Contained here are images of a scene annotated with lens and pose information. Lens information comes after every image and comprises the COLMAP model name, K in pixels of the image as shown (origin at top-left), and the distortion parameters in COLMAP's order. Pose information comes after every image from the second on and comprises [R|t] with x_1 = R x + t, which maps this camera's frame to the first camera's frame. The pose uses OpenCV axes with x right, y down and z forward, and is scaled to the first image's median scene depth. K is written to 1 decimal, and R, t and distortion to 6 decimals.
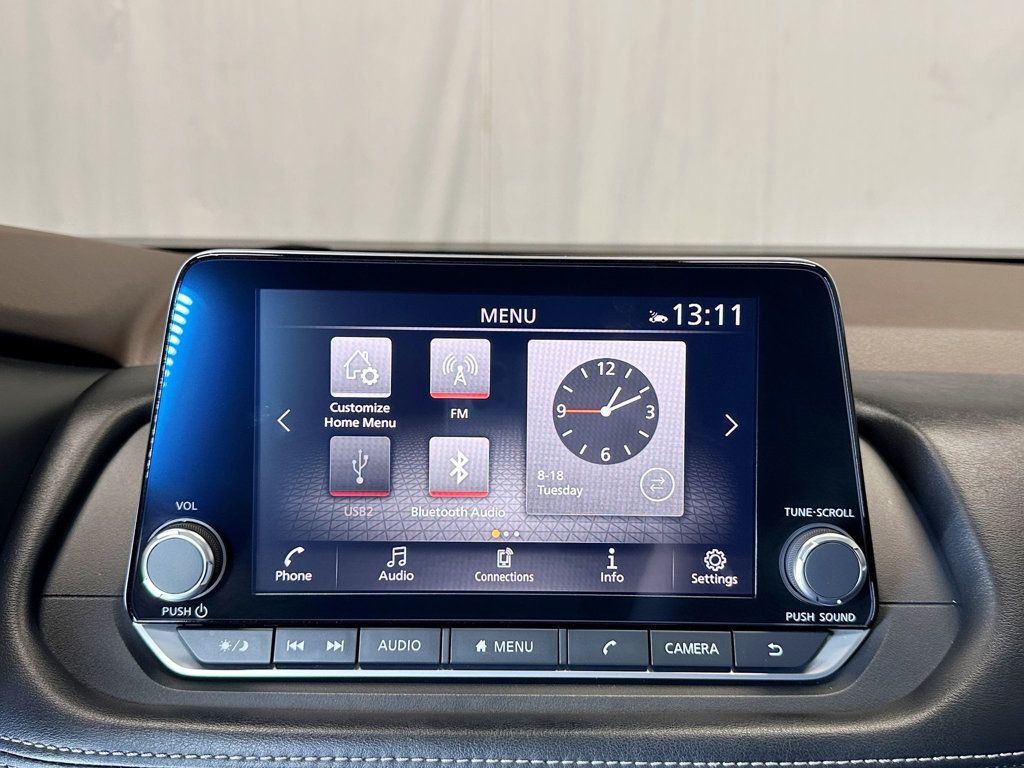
lens RADIAL K [[1021.2, 0, 512.3], [0, 1021.2, 383.8], [0, 0, 1]] dist [0.103226, 0.000000]
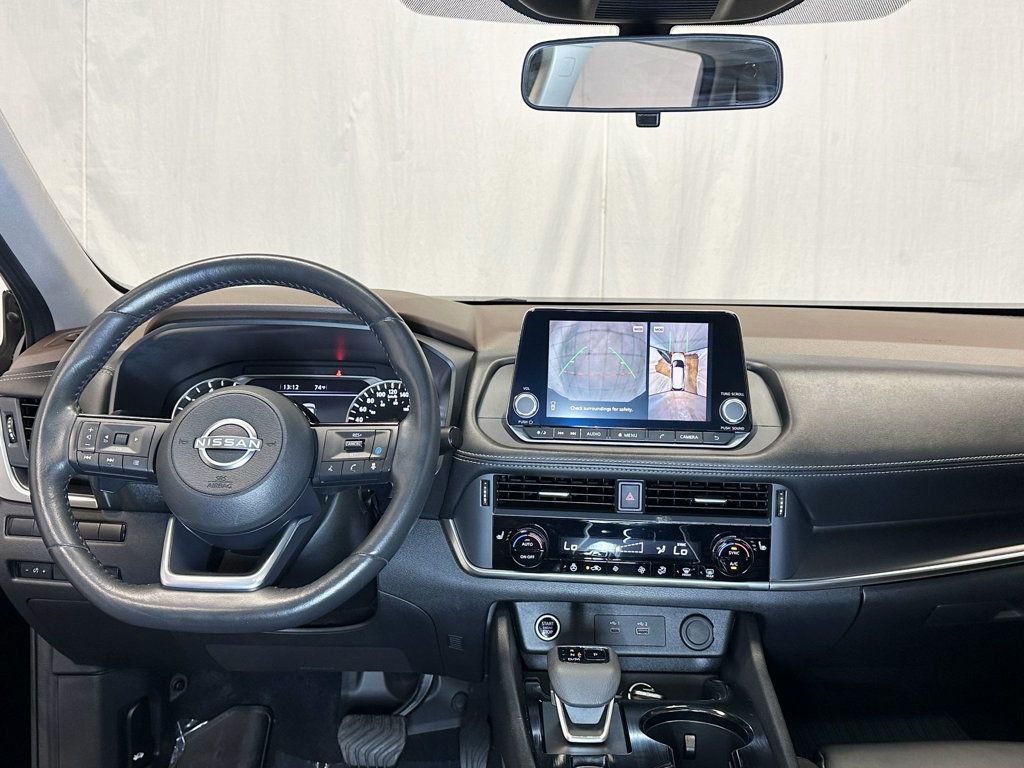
lens RADIAL K [[1021.2, 0, 509.1], [0, 1021.2, 384.3], [0, 0, 1]] dist [0.103226, 0.000000]
pose [[0.994610, 0.013548, -0.102795, -0.046398], [-0.017485, 0.999144, -0.037492, 0.218778], [0.102199, 0.039088, 0.993996, -2.054810]]
